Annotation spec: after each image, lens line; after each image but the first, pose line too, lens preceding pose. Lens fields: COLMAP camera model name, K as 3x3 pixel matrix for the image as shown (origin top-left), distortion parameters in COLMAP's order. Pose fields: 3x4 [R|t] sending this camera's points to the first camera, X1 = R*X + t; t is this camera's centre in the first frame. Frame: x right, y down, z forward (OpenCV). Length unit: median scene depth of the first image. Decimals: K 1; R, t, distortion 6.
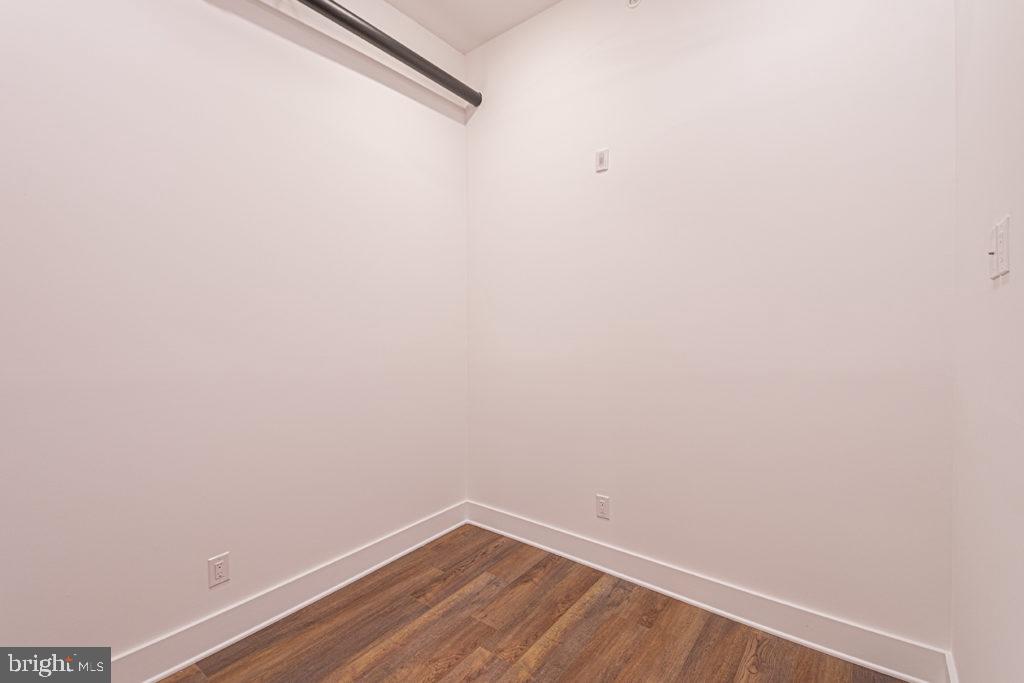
lens RADIAL K [[434.4, 0, 509.5], [0, 434.4, 339.5], [0, 0, 1]] dist [0.039527, -0.016499]
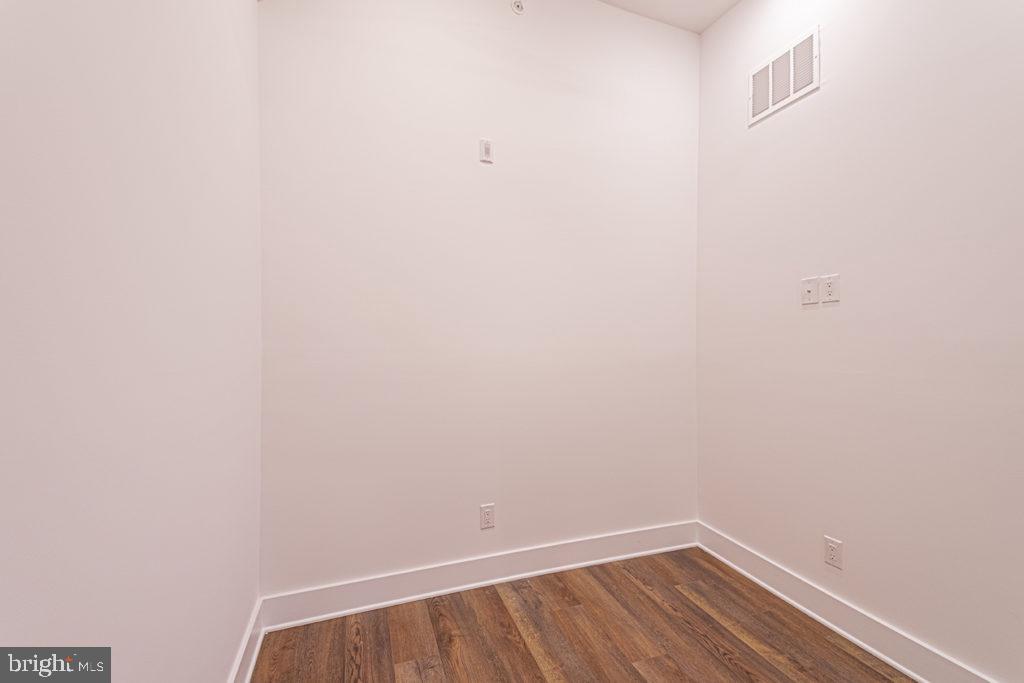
lens RADIAL K [[434.4, 0, 511.8], [0, 434.4, 336.8], [0, 0, 1]] dist [0.039527, -0.016499]
pose [[0.551143, -0.002321, 0.834408, -0.583434], [0.014761, 0.999867, -0.006969, 0.002598], [-0.834281, 0.016158, 0.551103, 0.461745]]
